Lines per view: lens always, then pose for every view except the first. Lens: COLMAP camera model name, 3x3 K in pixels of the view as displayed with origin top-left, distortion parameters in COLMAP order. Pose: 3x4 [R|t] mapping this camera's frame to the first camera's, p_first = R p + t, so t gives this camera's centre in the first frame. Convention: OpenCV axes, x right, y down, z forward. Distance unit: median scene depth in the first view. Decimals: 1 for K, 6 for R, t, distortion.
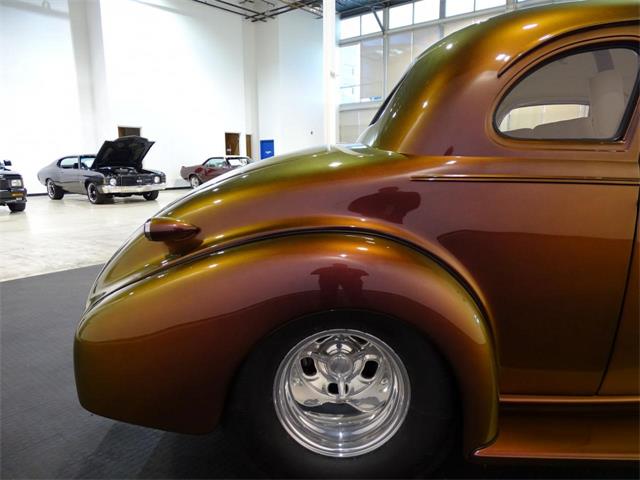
lens RADIAL K [[453.3, 0, 320.3], [0, 453.3, 242.8], [0, 0, 1]] dist [0.002455, 0.004575]
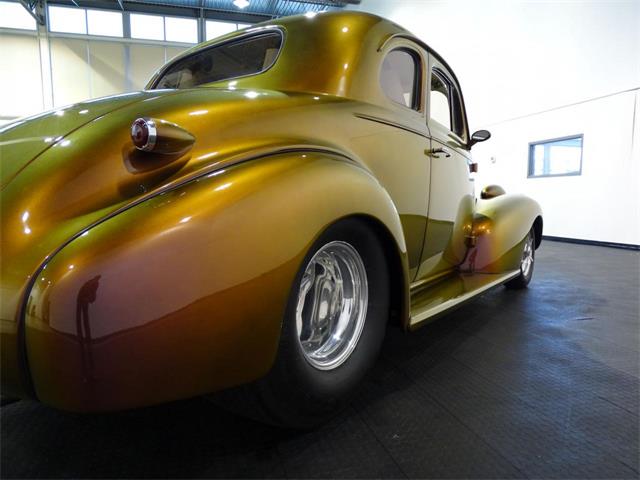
lens RADIAL K [[453.3, 0, 316.8], [0, 453.3, 241.3], [0, 0, 1]] dist [0.002455, 0.004575]
pose [[0.579510, -0.078769, 0.811150, -0.082357], [0.150914, 0.988476, -0.011829, 0.018824], [-0.800871, 0.129269, 0.584719, 0.039659]]
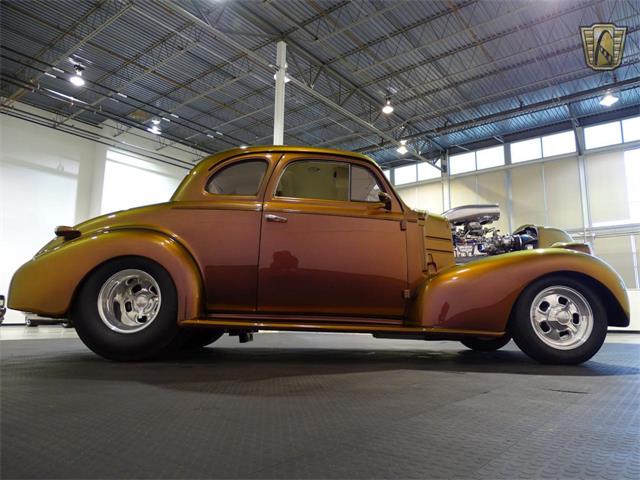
lens RADIAL K [[453.3, 0, 324.0], [0, 453.3, 241.5], [0, 0, 1]] dist [0.002455, 0.004575]
pose [[0.999521, 0.018783, 0.024615, 0.093046], [-0.009340, 0.940859, -0.338671, 0.080354], [-0.029521, 0.338279, 0.940583, -0.119622]]
